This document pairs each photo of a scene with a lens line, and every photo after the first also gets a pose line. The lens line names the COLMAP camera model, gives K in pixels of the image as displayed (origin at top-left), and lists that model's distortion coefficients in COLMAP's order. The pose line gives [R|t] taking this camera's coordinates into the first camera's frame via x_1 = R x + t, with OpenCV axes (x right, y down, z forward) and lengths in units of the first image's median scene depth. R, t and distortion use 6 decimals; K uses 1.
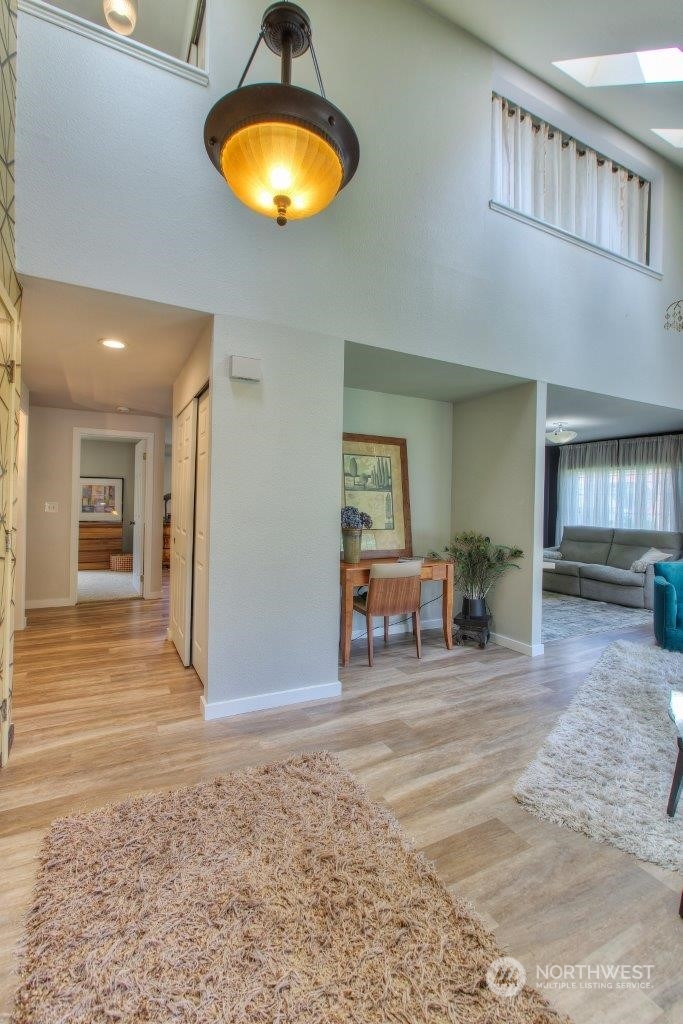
lens RADIAL K [[466.3, 0, 343.3], [0, 466.3, 504.9], [0, 0, 1]] dist [-0.000790, 0.002468]
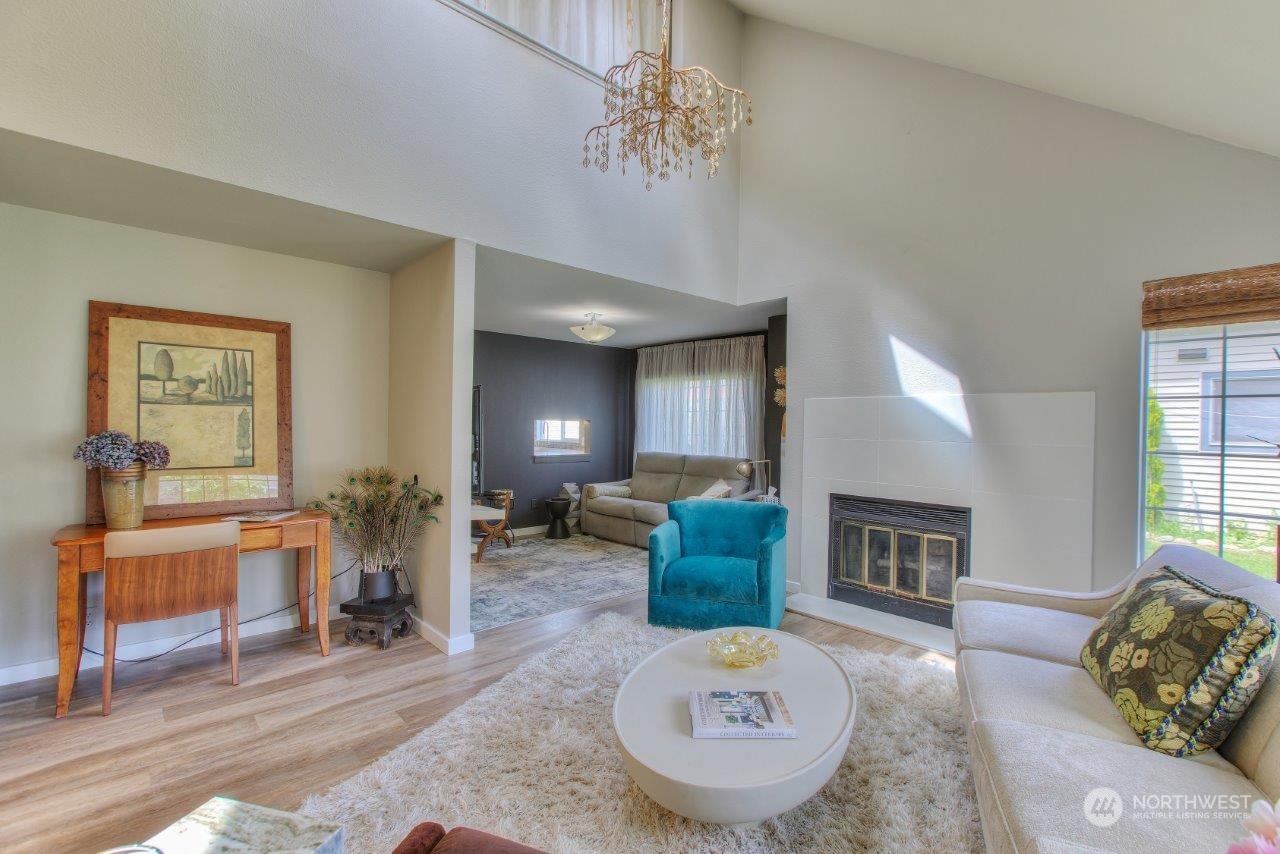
lens RADIAL K [[582.9, 0, 642.6], [0, 582.9, 423.7], [0, 0, 1]] dist [-0.000790, 0.002468]
pose [[0.967708, -0.005010, 0.252025, 0.428324], [0.005528, 0.999984, -0.001348, -0.001051], [-0.252014, 0.002698, 0.967720, 0.120206]]
